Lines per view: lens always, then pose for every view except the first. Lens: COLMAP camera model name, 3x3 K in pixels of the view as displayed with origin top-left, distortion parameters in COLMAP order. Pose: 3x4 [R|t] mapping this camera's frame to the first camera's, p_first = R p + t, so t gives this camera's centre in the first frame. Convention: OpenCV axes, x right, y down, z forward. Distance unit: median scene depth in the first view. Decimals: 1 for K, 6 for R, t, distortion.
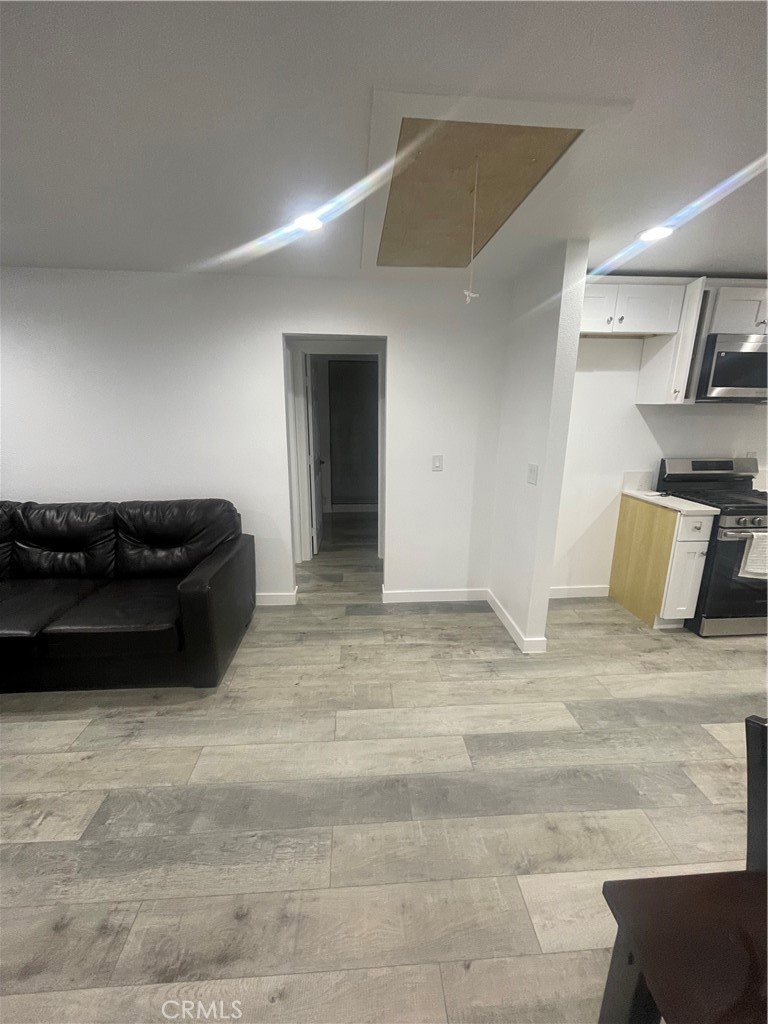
lens RADIAL K [[411.0, 0, 381.3], [0, 411.0, 505.2], [0, 0, 1]] dist [-0.005140, 0.001360]
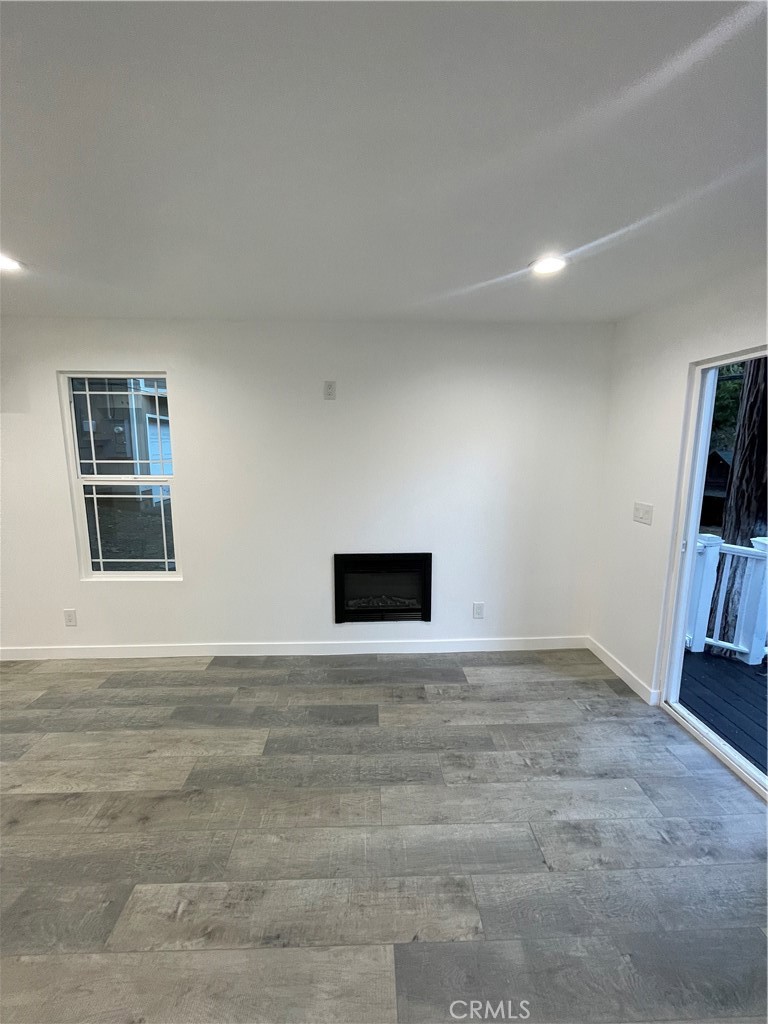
lens RADIAL K [[411.0, 0, 381.3], [0, 411.0, 505.2], [0, 0, 1]] dist [-0.005140, 0.001360]
pose [[-0.999498, -0.016312, 0.027165, -0.756557], [-0.004888, 0.926428, 0.376439, -0.232134], [-0.031307, 0.376117, -0.926043, 0.873688]]
